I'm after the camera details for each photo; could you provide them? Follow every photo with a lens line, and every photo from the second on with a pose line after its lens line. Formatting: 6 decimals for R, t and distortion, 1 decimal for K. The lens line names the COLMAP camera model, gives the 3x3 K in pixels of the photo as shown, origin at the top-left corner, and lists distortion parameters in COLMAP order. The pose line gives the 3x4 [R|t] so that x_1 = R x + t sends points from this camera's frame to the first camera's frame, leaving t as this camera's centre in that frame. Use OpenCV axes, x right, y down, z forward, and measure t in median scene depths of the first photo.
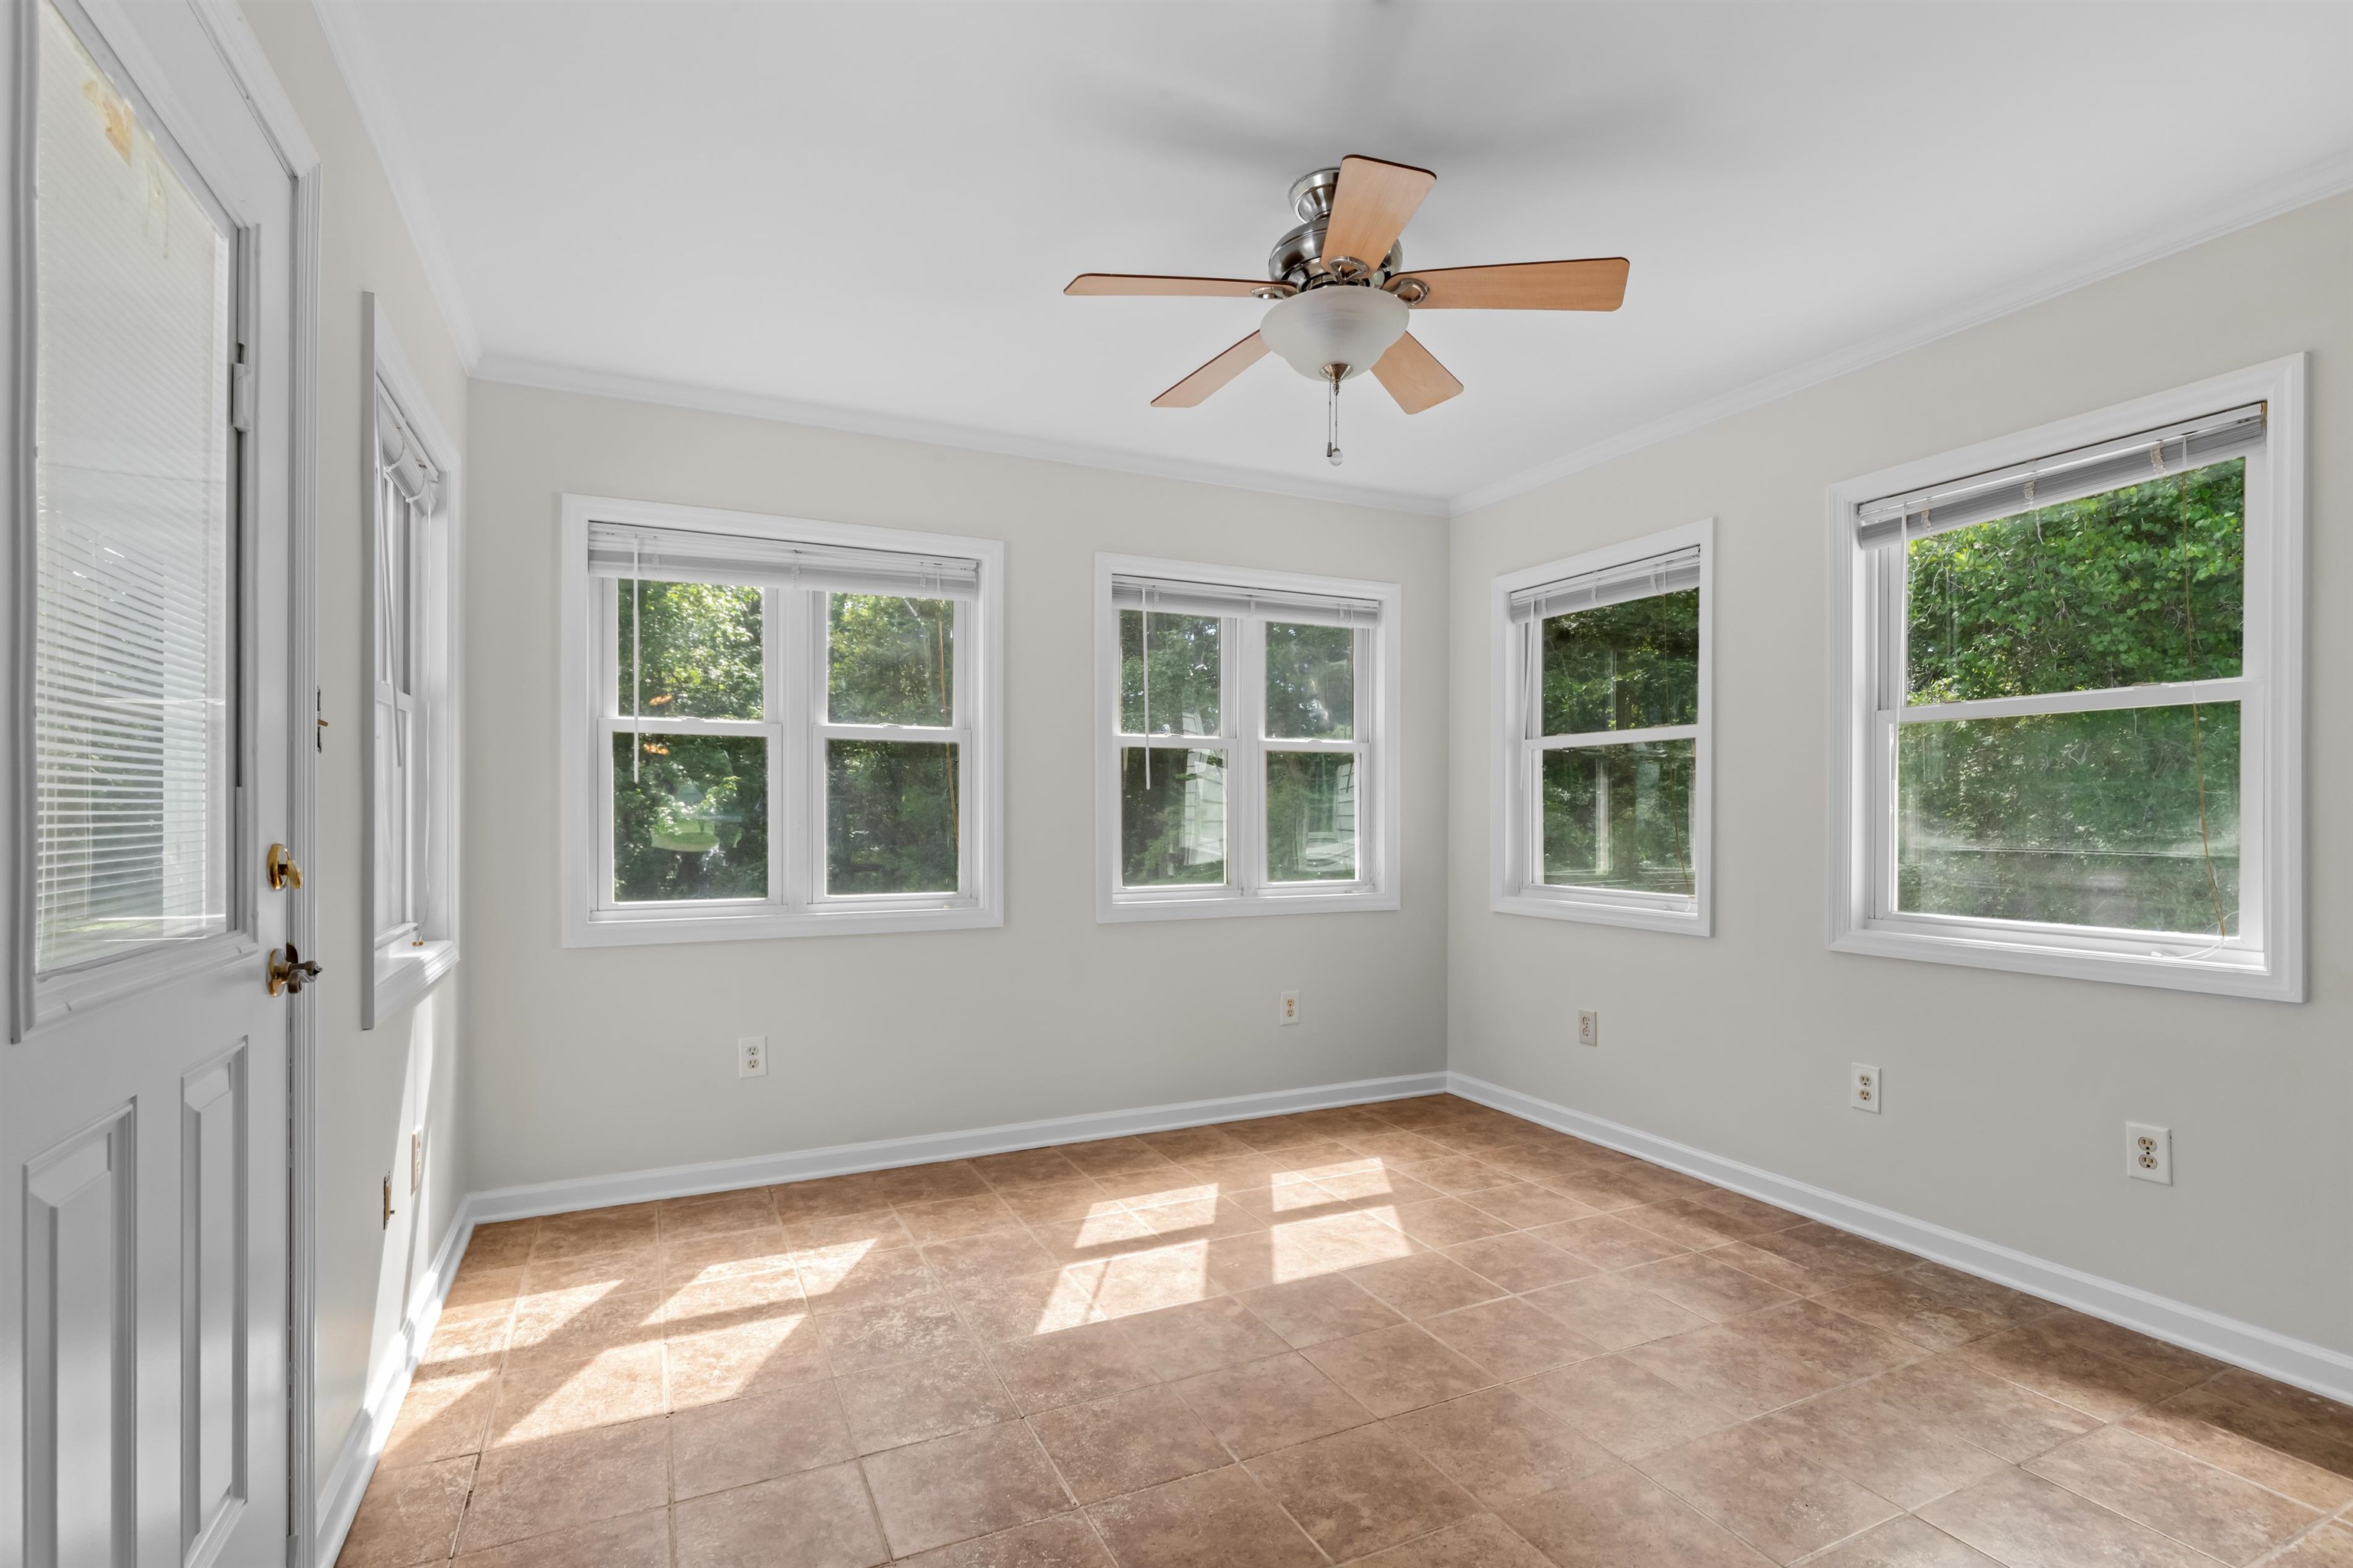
lens RADIAL K [[1125.8, 0, 1181.4], [0, 1125.8, 802.0], [0, 0, 1]] dist [0.009631, -0.000231]
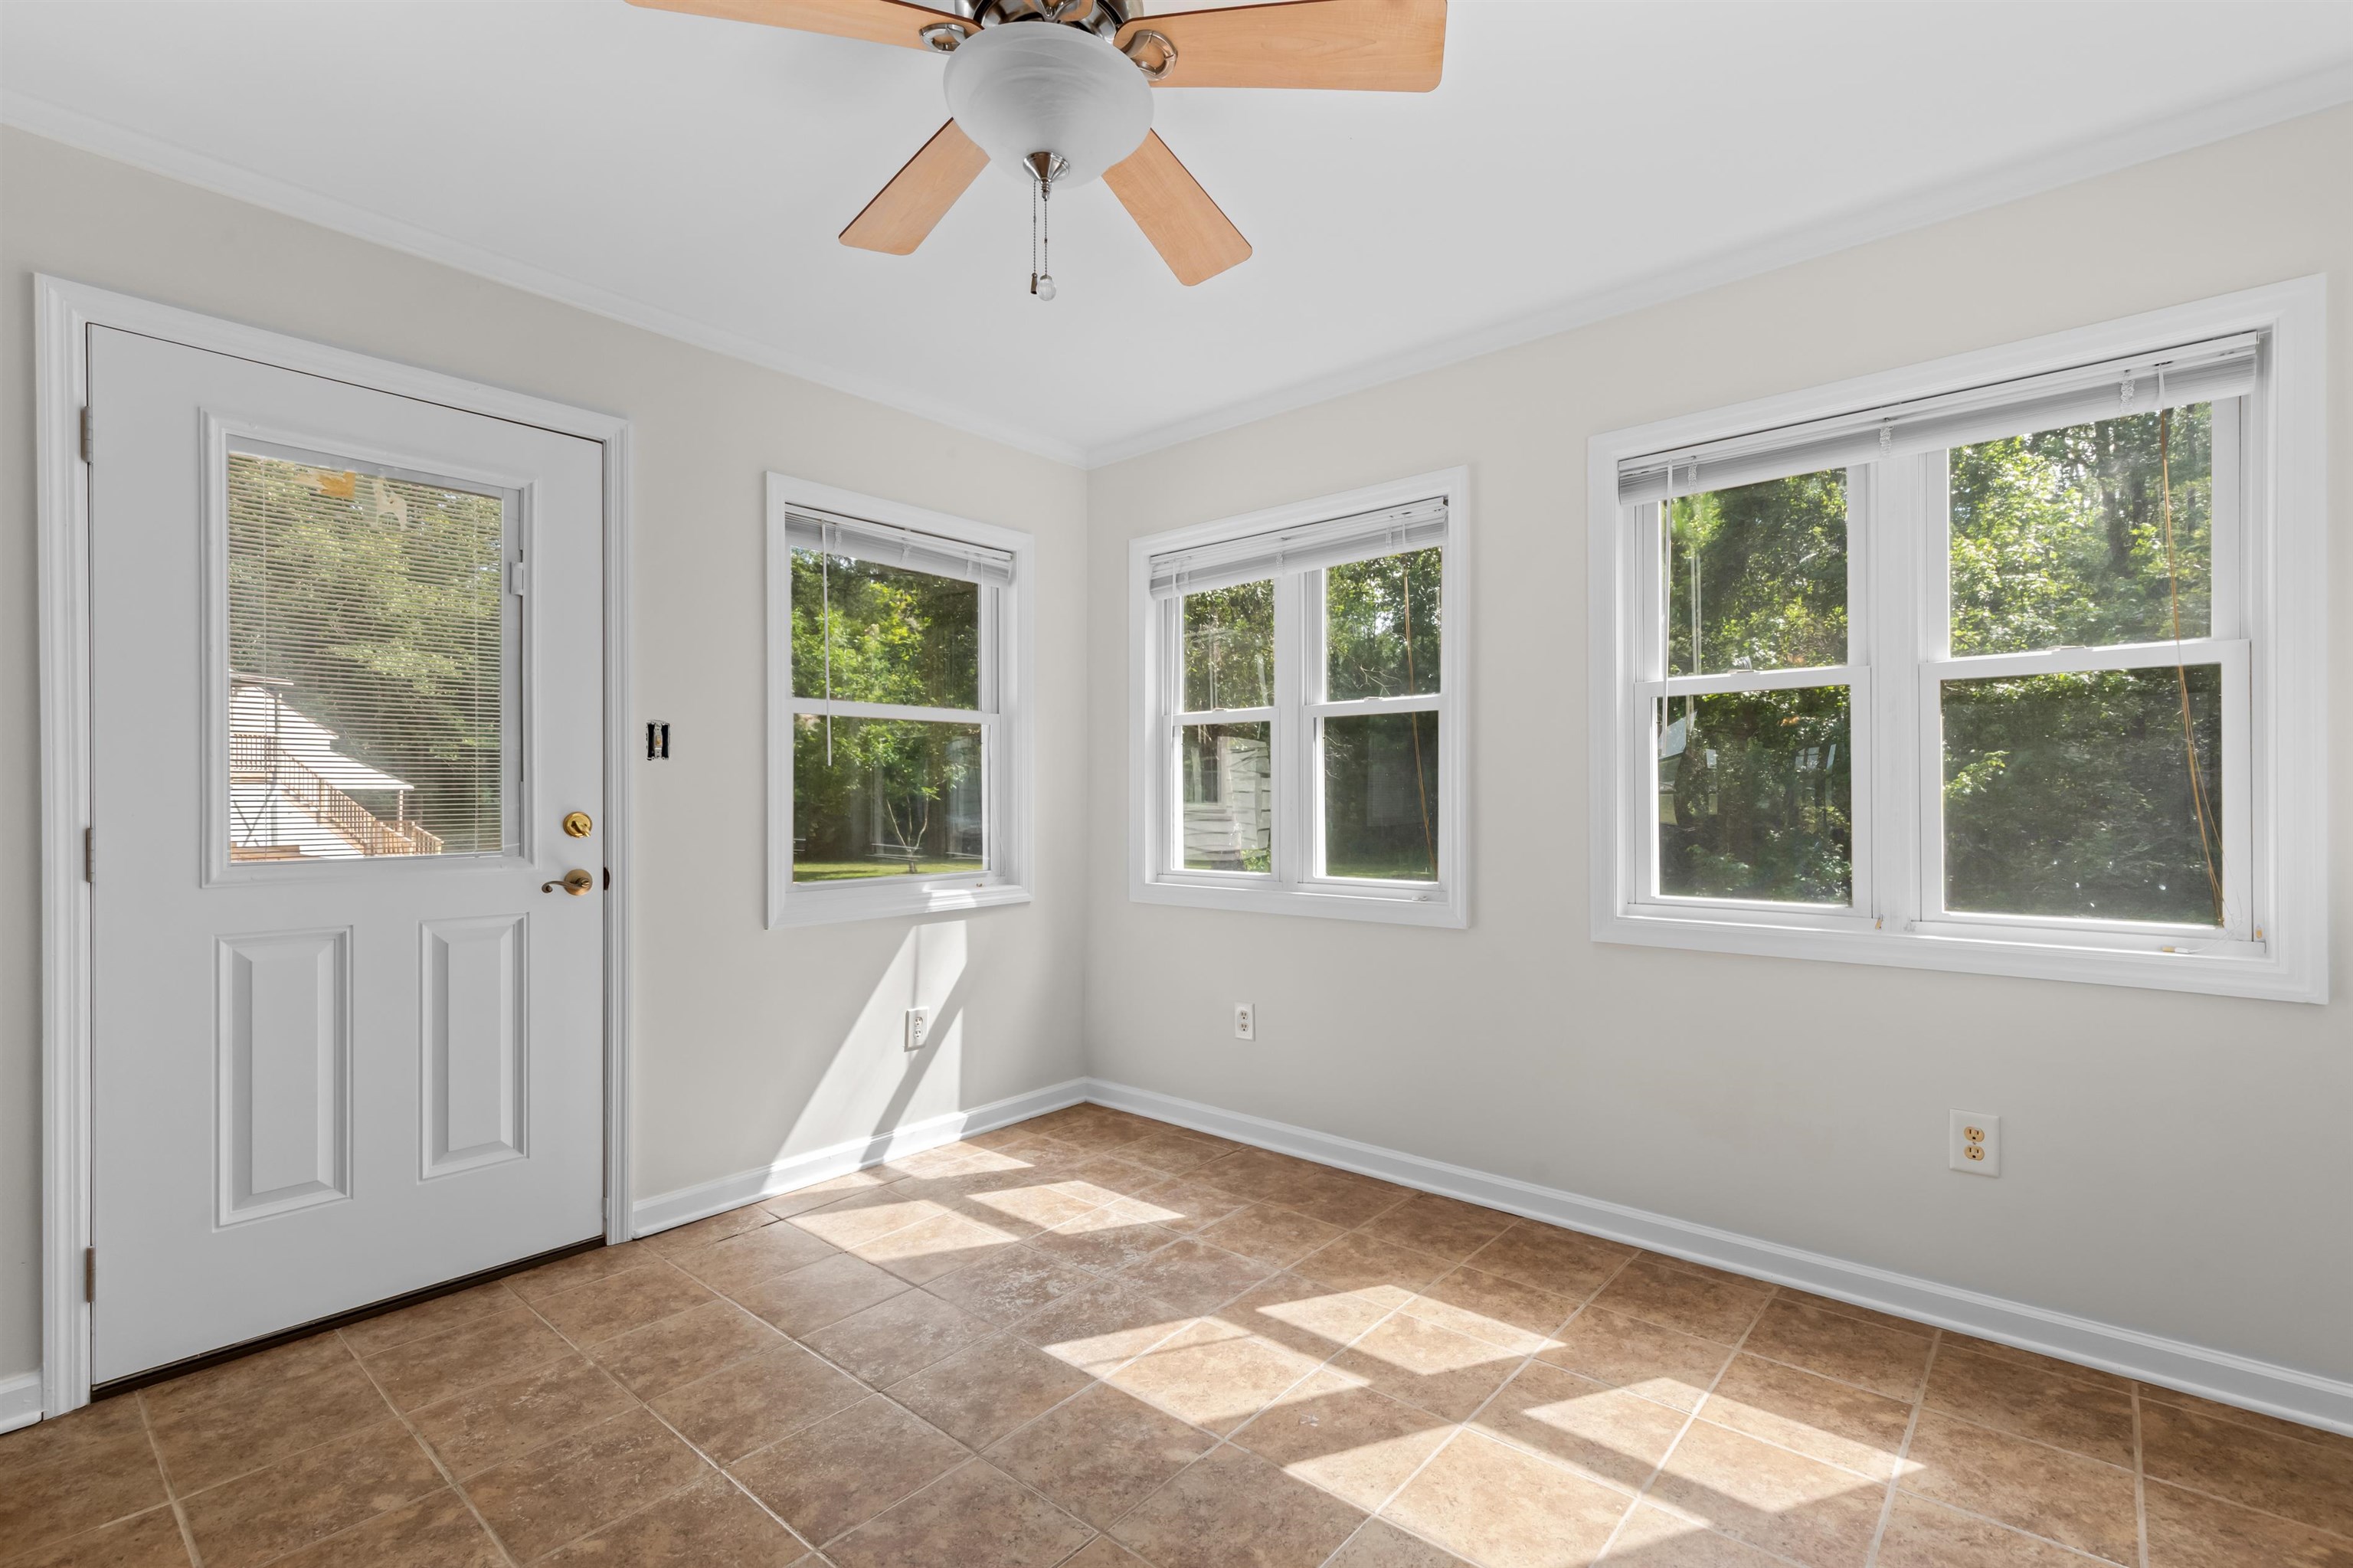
lens RADIAL K [[1066.4, 0, 1176.2], [0, 1066.4, 790.4], [0, 0, 1]] dist [0.008736, -0.000870]
pose [[0.393907, -0.007643, -0.919119, 0.567048], [0.013742, 0.999903, -0.002425, 0.009016], [0.919048, -0.011676, 0.393974, 0.584432]]
